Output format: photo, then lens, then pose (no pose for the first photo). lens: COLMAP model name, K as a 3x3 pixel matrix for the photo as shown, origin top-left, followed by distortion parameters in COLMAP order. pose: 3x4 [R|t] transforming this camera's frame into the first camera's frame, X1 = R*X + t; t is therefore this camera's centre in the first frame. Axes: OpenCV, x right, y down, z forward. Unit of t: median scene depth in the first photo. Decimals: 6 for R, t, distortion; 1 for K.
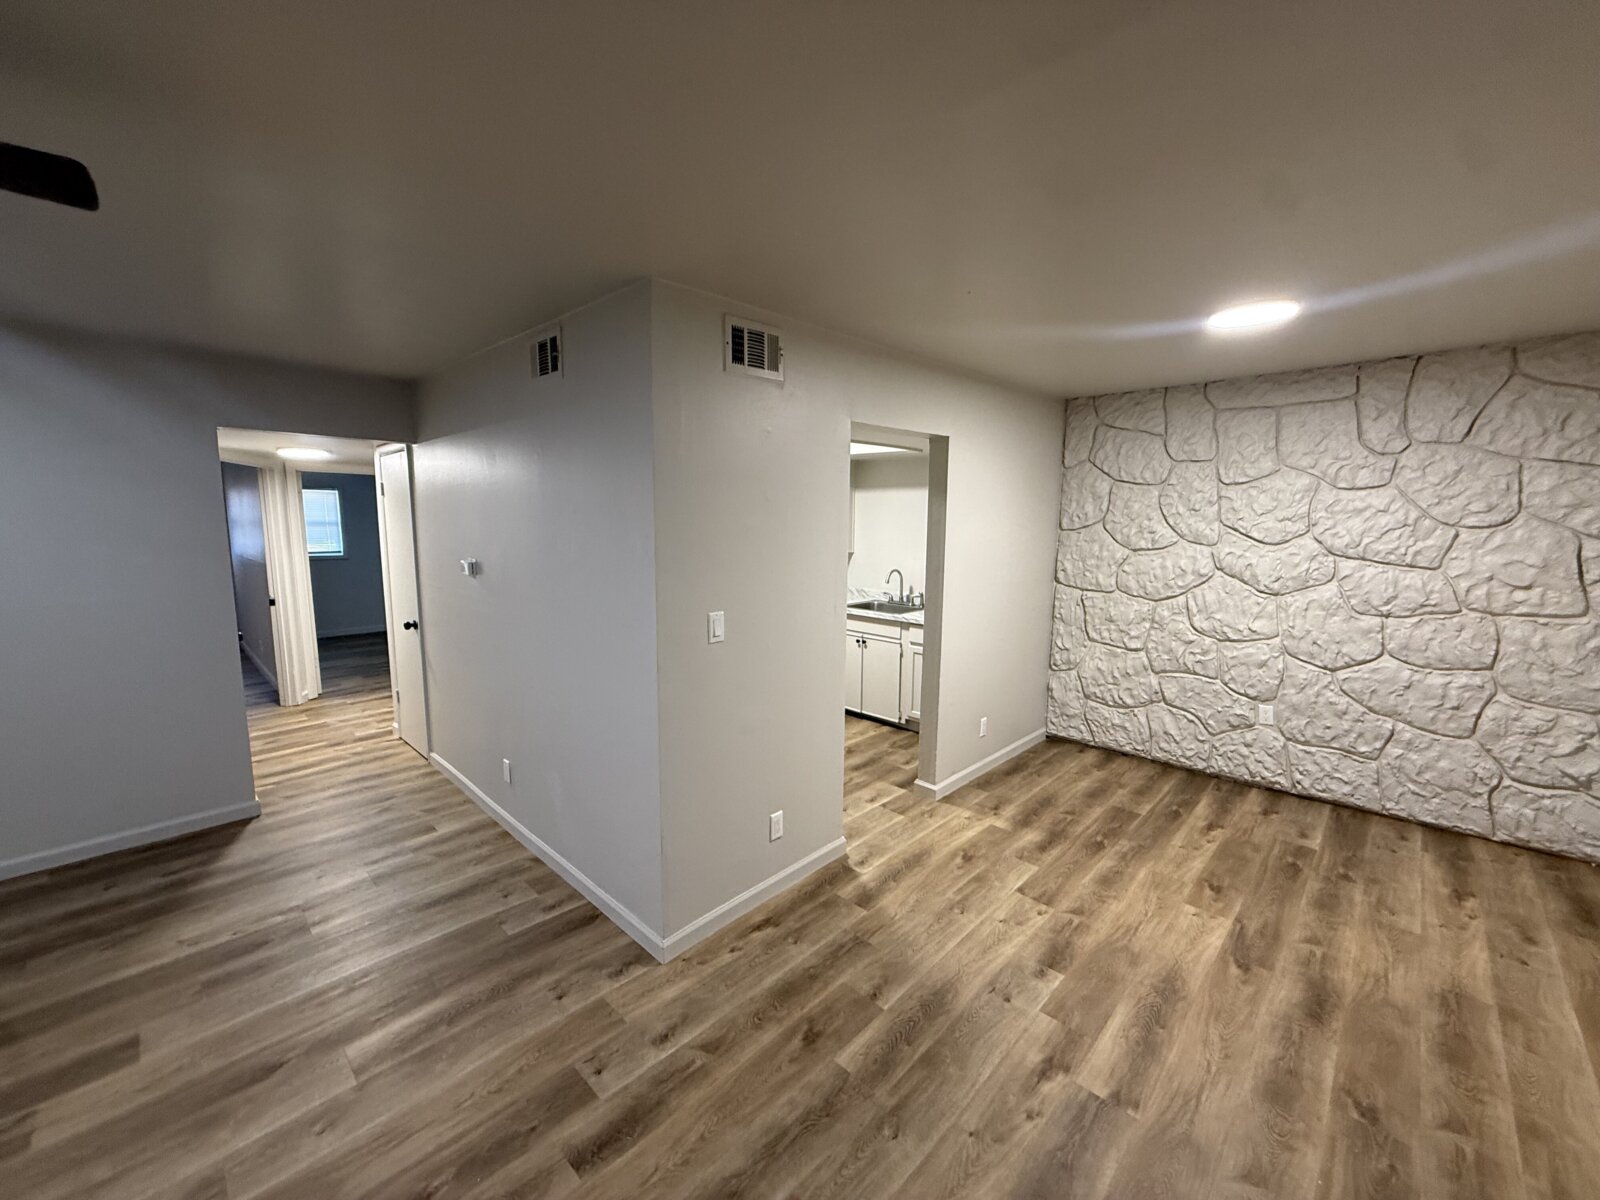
lens RADIAL K [[641.8, 0, 800.9], [0, 641.8, 601.0], [0, 0, 1]] dist [0.001611, 0.000132]
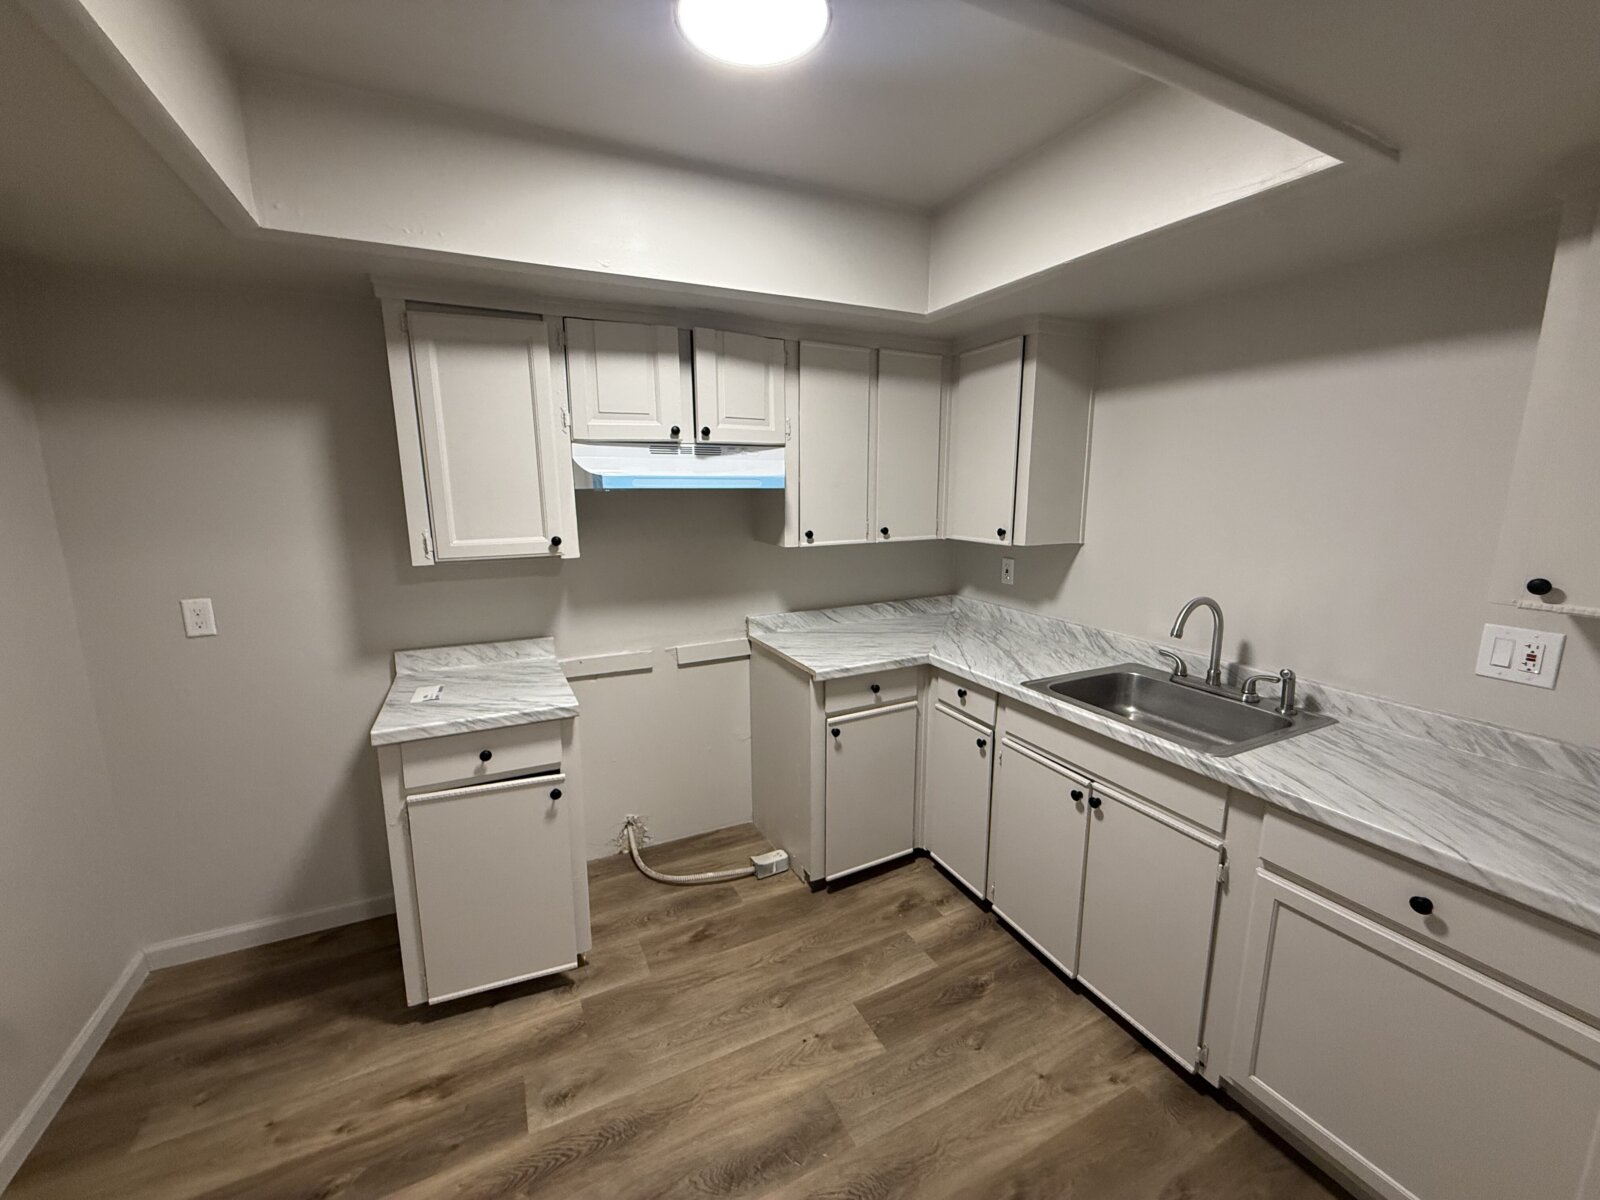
lens RADIAL K [[641.8, 0, 811.7], [0, 641.8, 613.8], [0, 0, 1]] dist [0.001611, 0.000132]
pose [[0.945827, 0.051130, -0.320620, 0.021890], [-0.034727, 0.997789, 0.056674, -0.020597], [0.322808, -0.042470, 0.945511, 0.230180]]
